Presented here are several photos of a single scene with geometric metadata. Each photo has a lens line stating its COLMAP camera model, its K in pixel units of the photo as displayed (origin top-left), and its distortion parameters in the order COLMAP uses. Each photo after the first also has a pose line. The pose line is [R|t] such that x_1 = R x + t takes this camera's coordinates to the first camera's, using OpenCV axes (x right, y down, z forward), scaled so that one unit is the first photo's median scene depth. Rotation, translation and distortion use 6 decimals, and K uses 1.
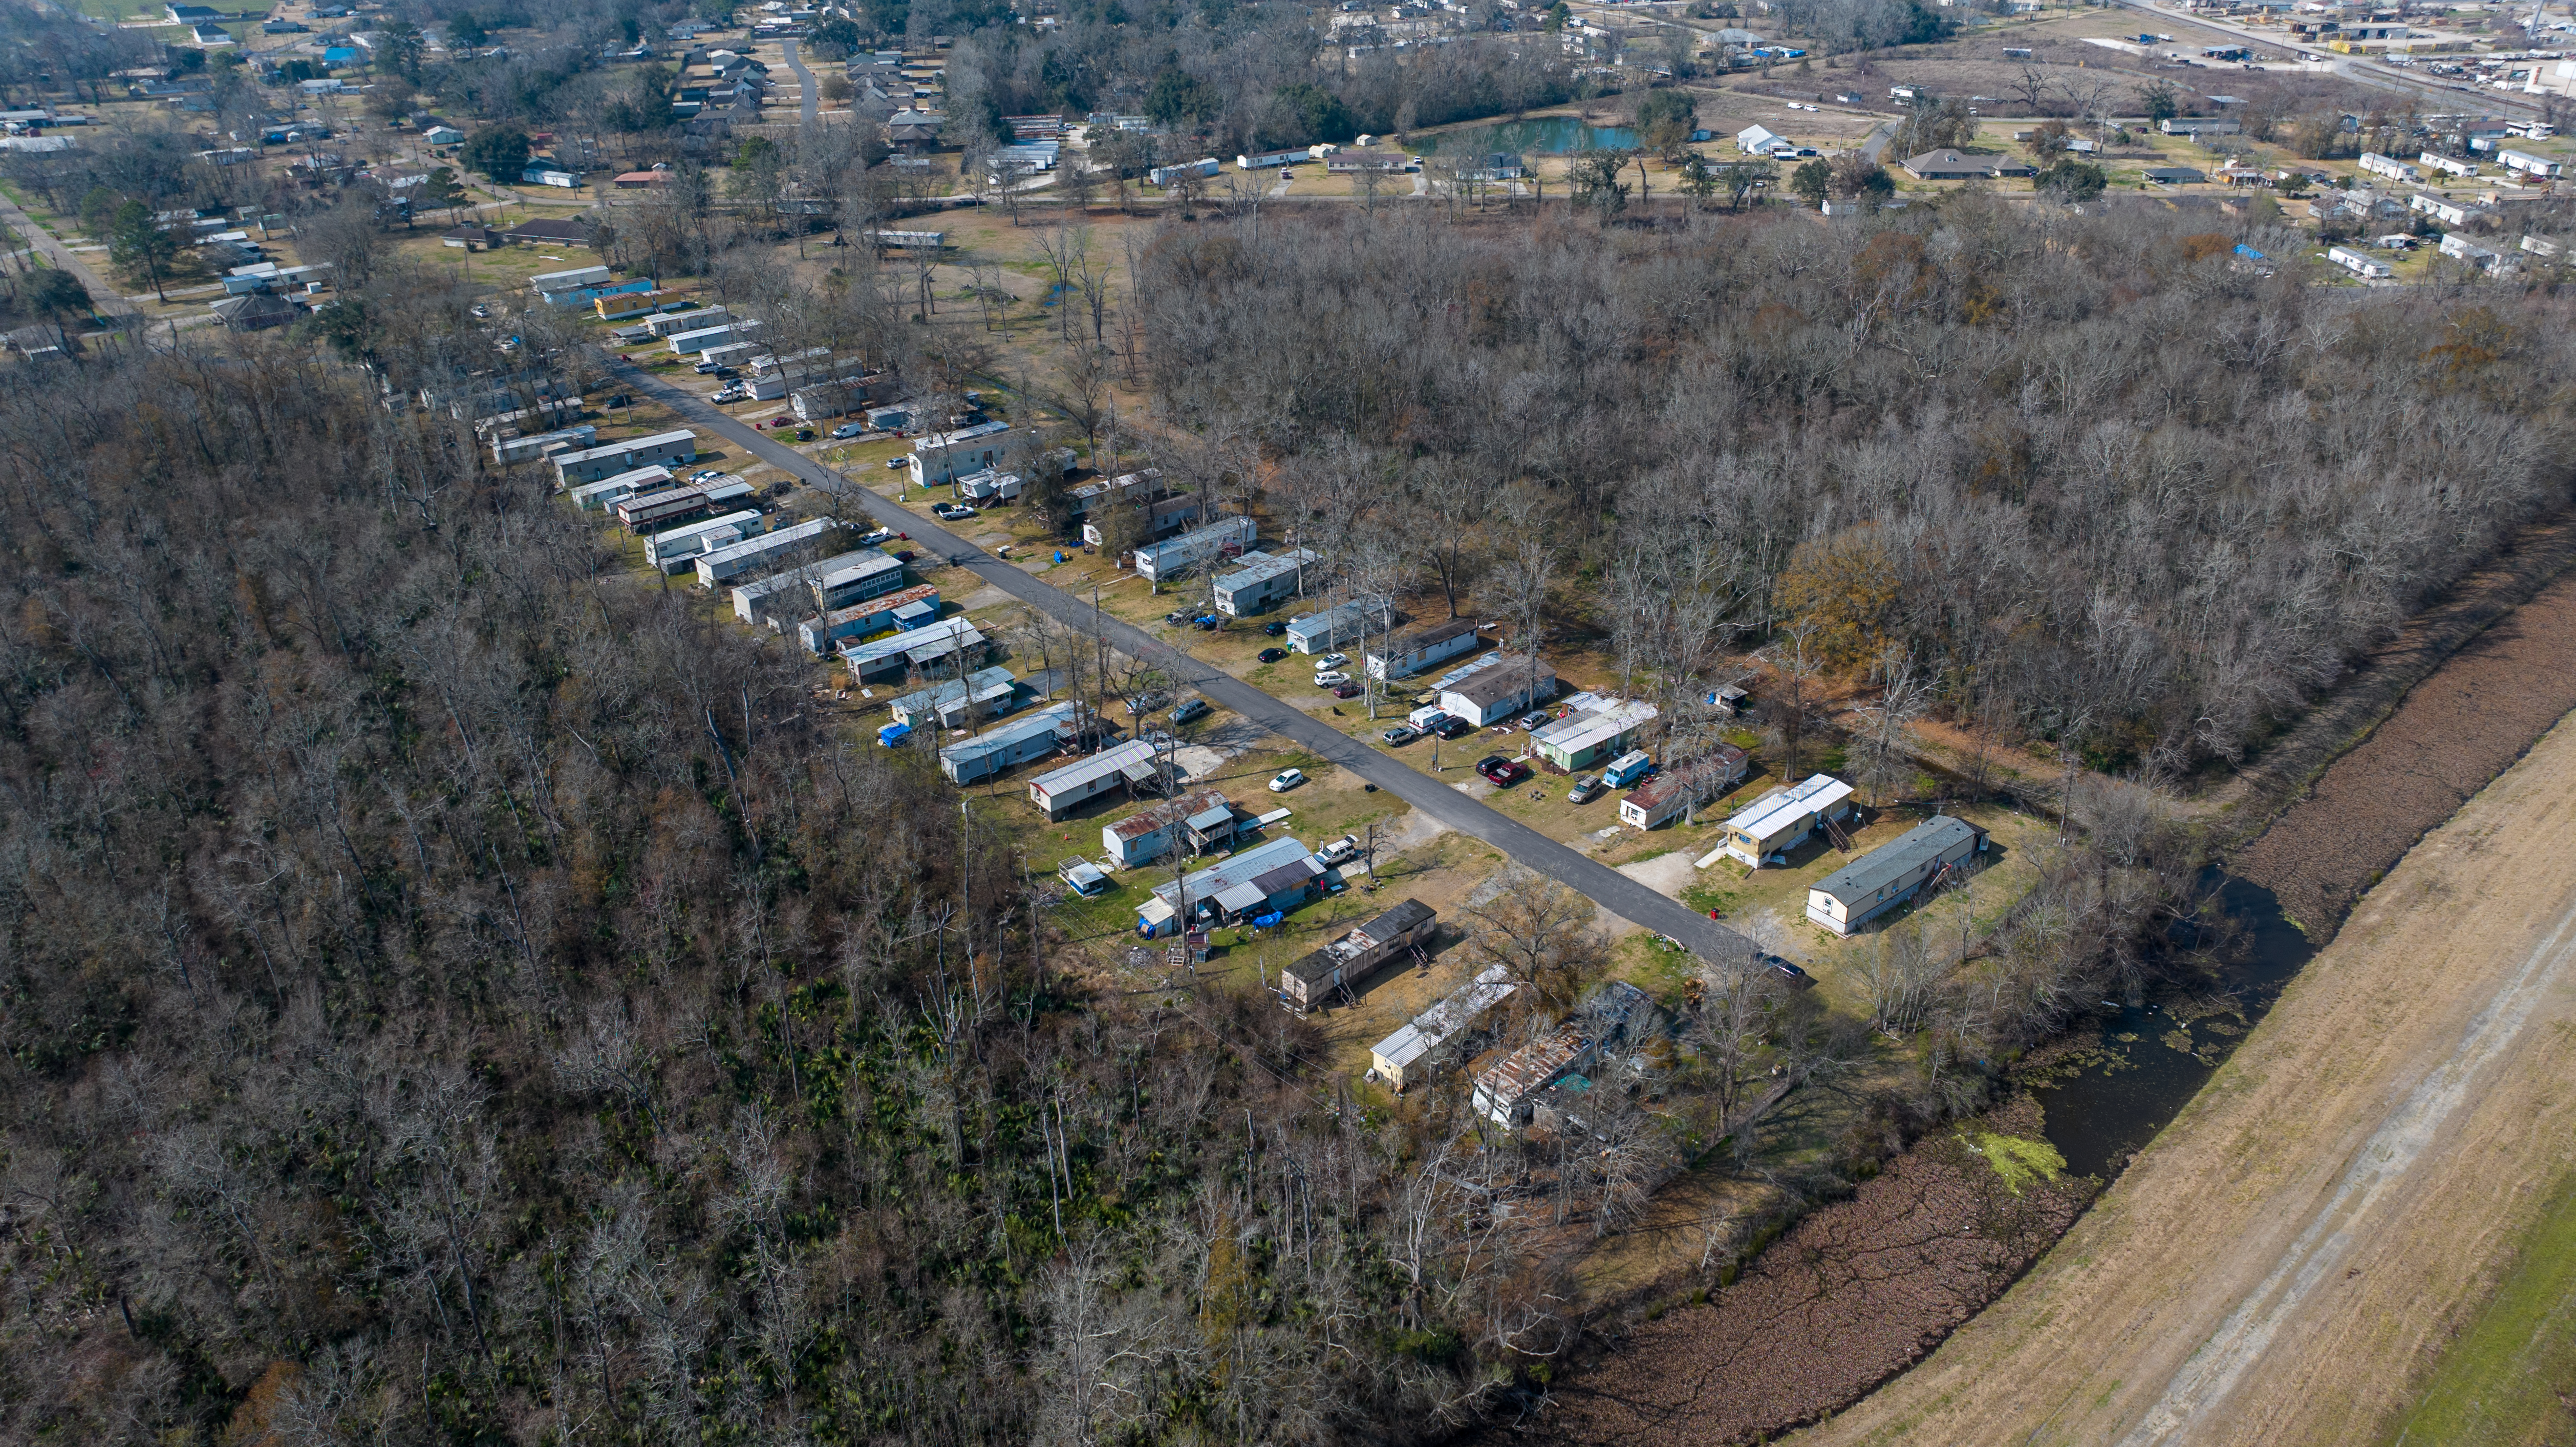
lens RADIAL K [[1794.9, 0, 1298.2], [0, 1794.9, 722.9], [0, 0, 1]] dist [-0.008020, -0.003836]
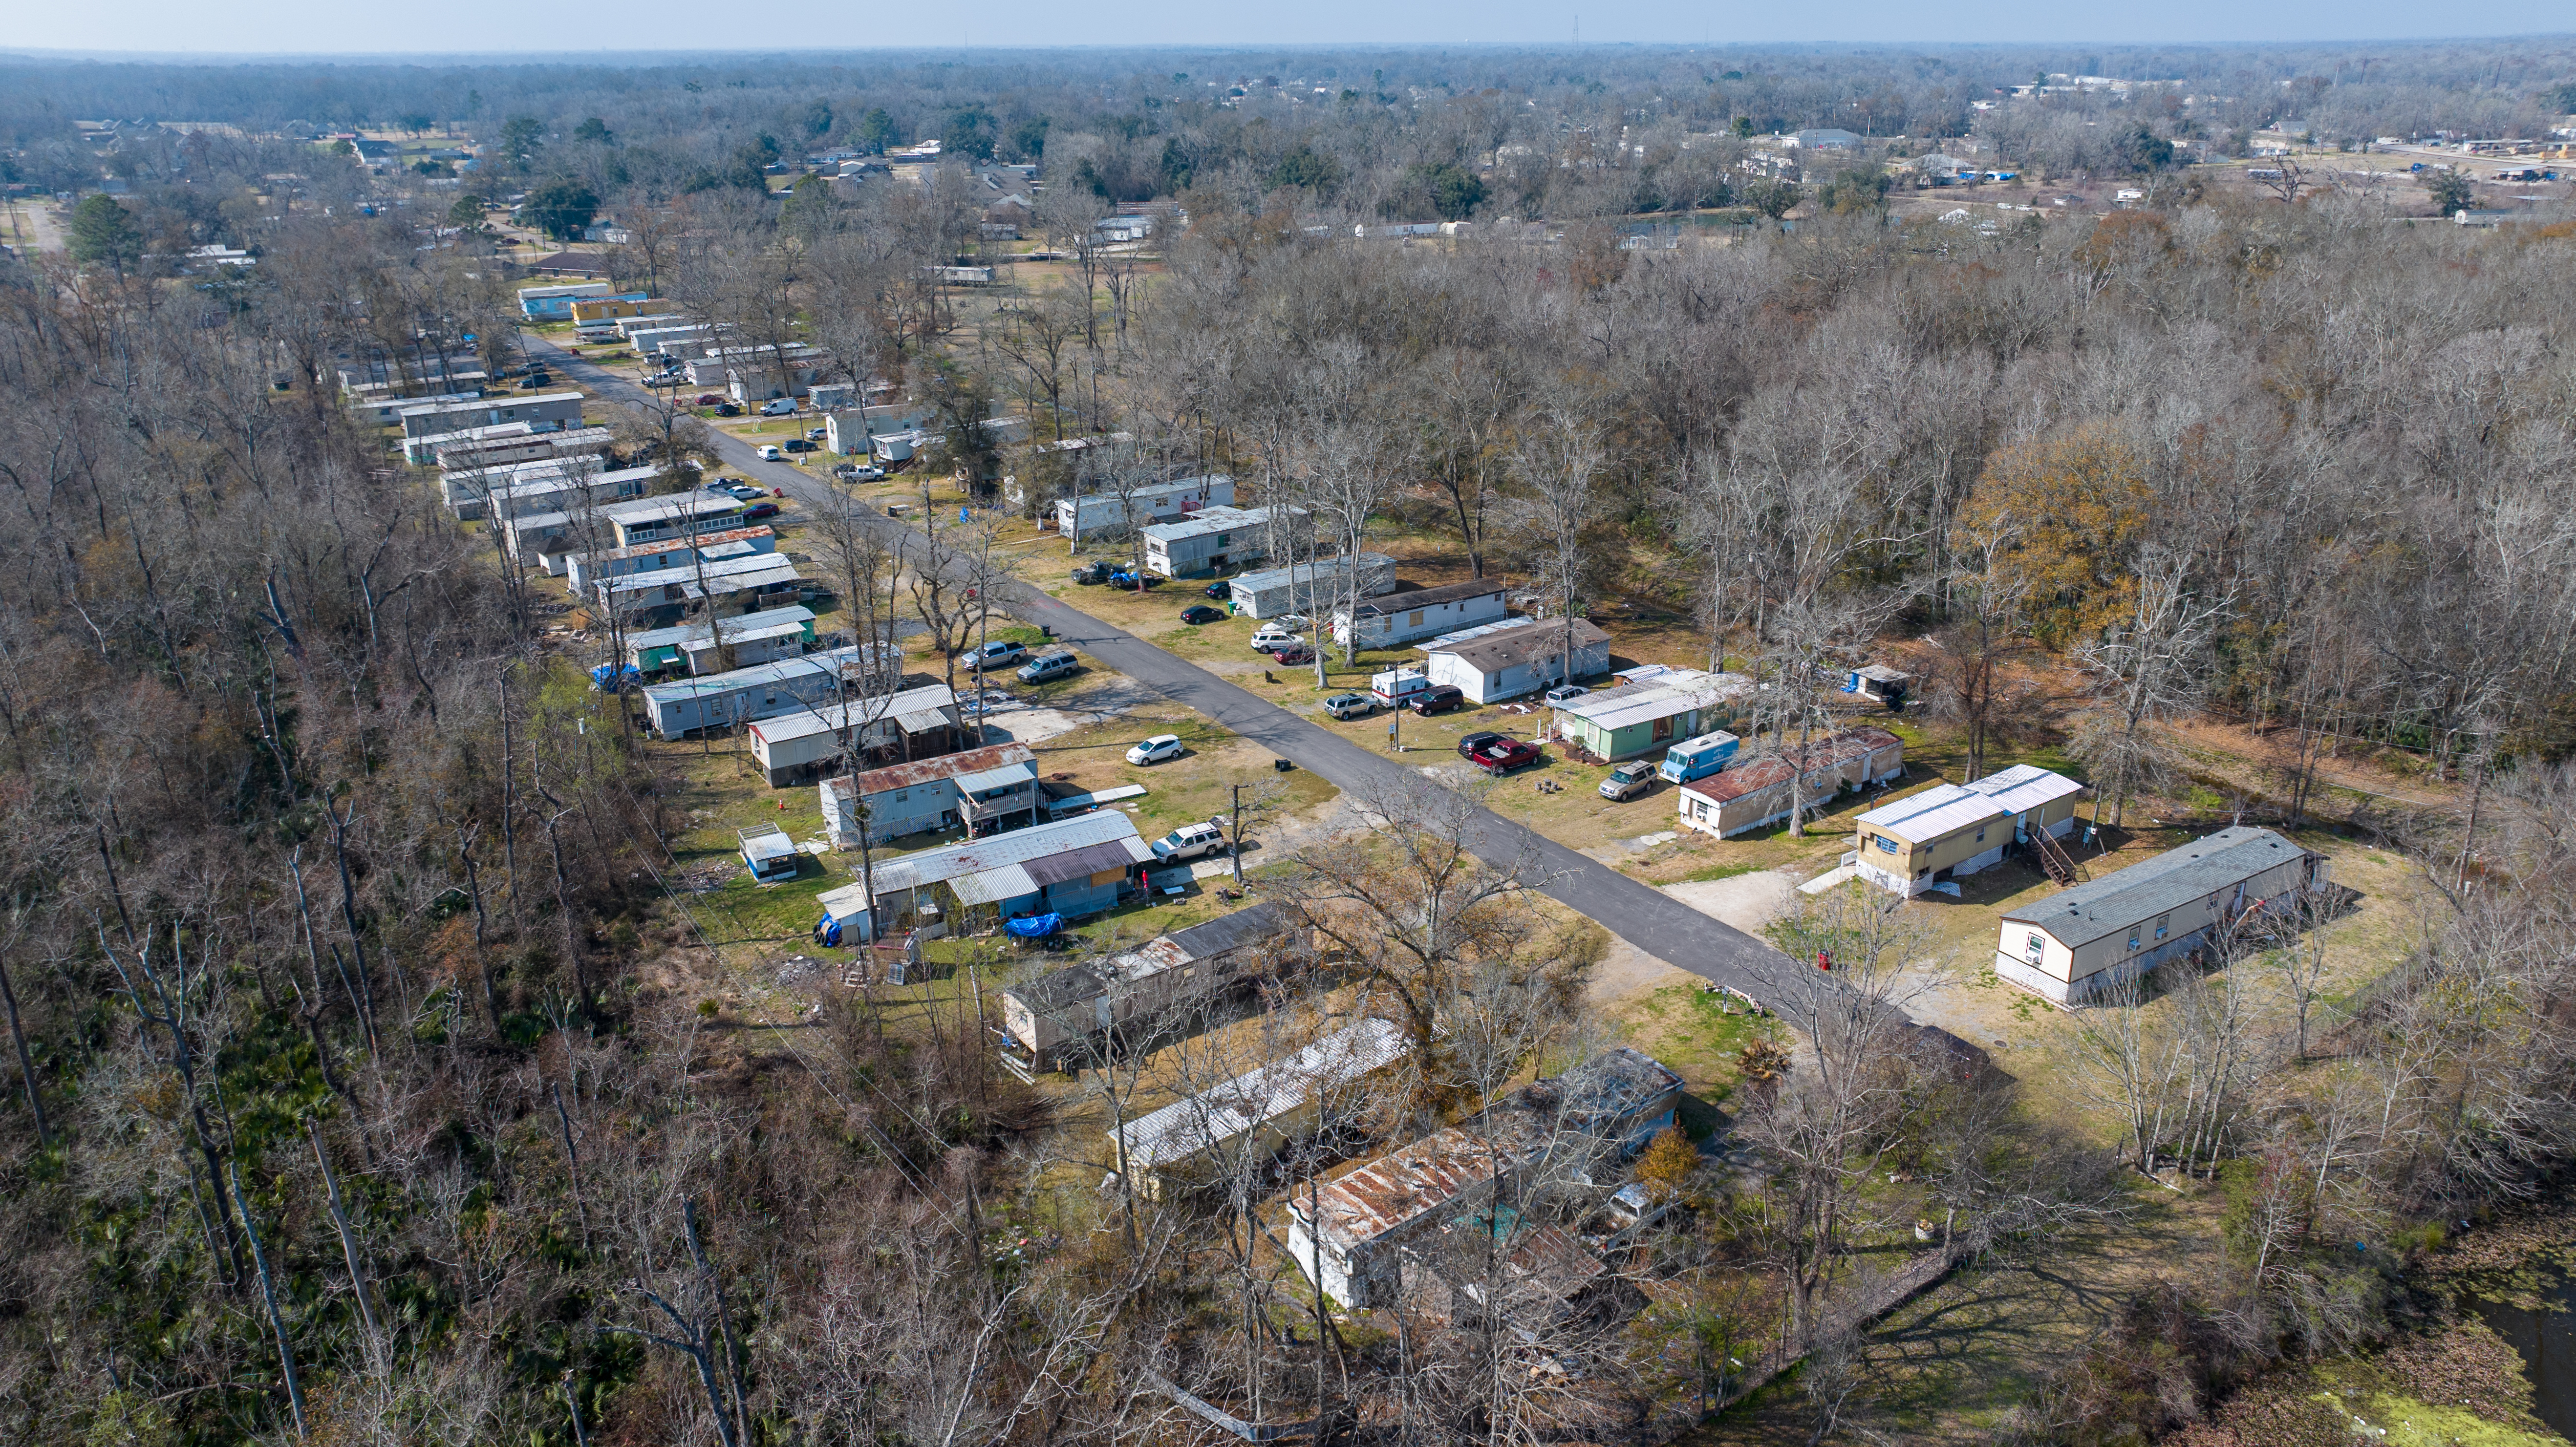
lens RADIAL K [[1774.5, 0, 1288.0], [0, 1774.5, 723.5], [0, 0, 1]] dist [-0.040282, 0.057650]
pose [[0.991879, 0.034818, -0.122328, 0.121887], [-0.050262, 0.990816, -0.125530, 0.103276], [0.116834, 0.130659, 0.984519, 0.398284]]
